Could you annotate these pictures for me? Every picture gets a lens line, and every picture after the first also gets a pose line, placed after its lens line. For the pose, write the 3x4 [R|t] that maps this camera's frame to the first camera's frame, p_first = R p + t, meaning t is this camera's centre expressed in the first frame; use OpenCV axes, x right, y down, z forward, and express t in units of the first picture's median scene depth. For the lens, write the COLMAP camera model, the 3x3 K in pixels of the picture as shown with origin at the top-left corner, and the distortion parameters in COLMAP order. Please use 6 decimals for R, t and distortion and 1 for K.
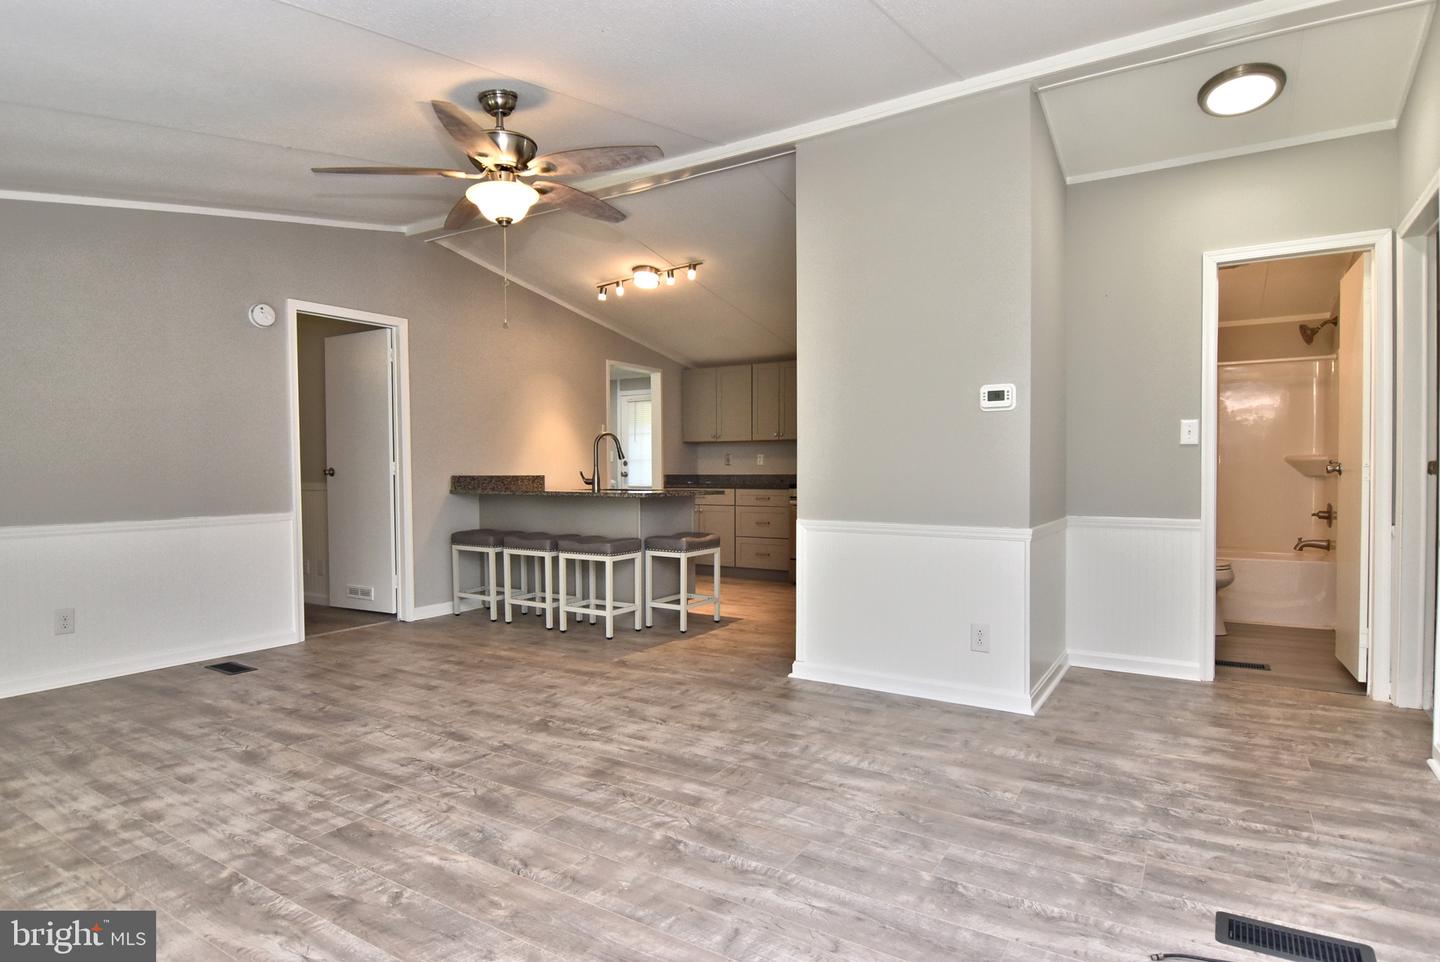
lens RADIAL K [[773.6, 0, 726.6], [0, 773.6, 481.9], [0, 0, 1]] dist [0.002149, -0.019403]
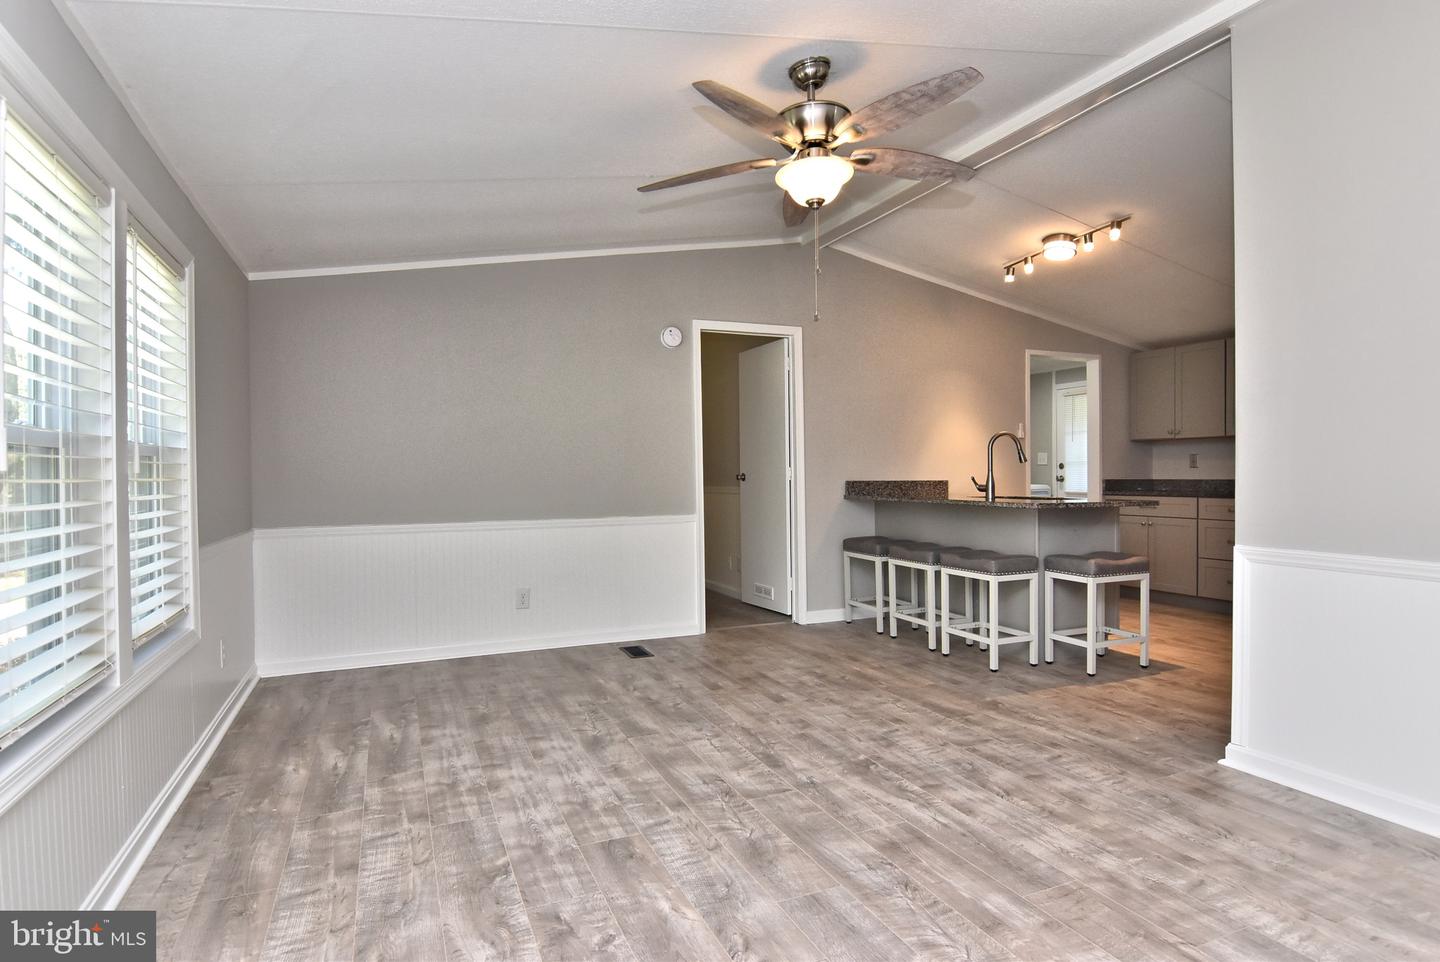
lens RADIAL K [[765.7, 0, 724.8], [0, 765.7, 481.4], [0, 0, 1]] dist [0.003206, -0.019500]
pose [[0.826226, 0.003405, -0.563328, 0.126647], [-0.005449, 0.999983, -0.001949, -0.008678], [0.563312, 0.004680, 0.826231, 0.195190]]
